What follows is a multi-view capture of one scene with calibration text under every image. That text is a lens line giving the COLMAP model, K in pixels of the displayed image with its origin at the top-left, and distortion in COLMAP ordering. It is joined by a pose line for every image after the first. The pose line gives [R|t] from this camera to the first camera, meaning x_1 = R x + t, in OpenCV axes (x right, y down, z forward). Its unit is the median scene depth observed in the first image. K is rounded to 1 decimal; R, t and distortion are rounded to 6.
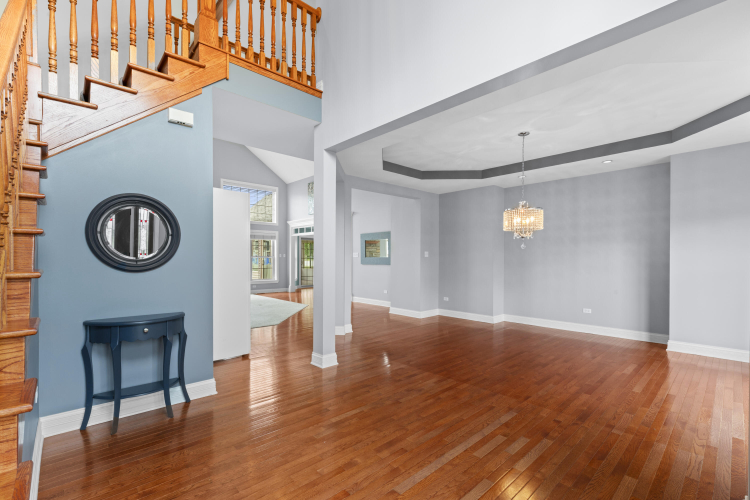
lens RADIAL K [[340.3, 0, 377.4], [0, 340.3, 257.5], [0, 0, 1]] dist [0.002723, 0.000585]
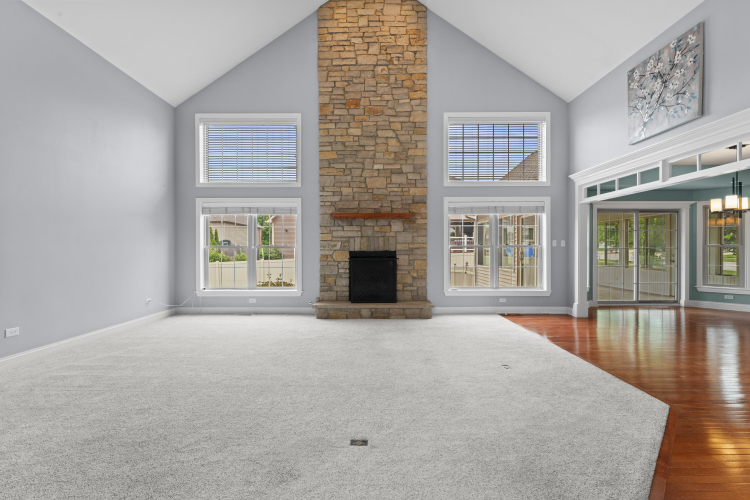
lens RADIAL K [[340.3, 0, 374.4], [0, 340.3, 248.0], [0, 0, 1]] dist [0.002723, 0.000585]
pose [[0.723027, 0.004922, -0.690802, -0.126569], [0.004937, 0.999912, 0.012292, -0.006108], [0.690802, -0.012298, 0.722940, 0.440039]]
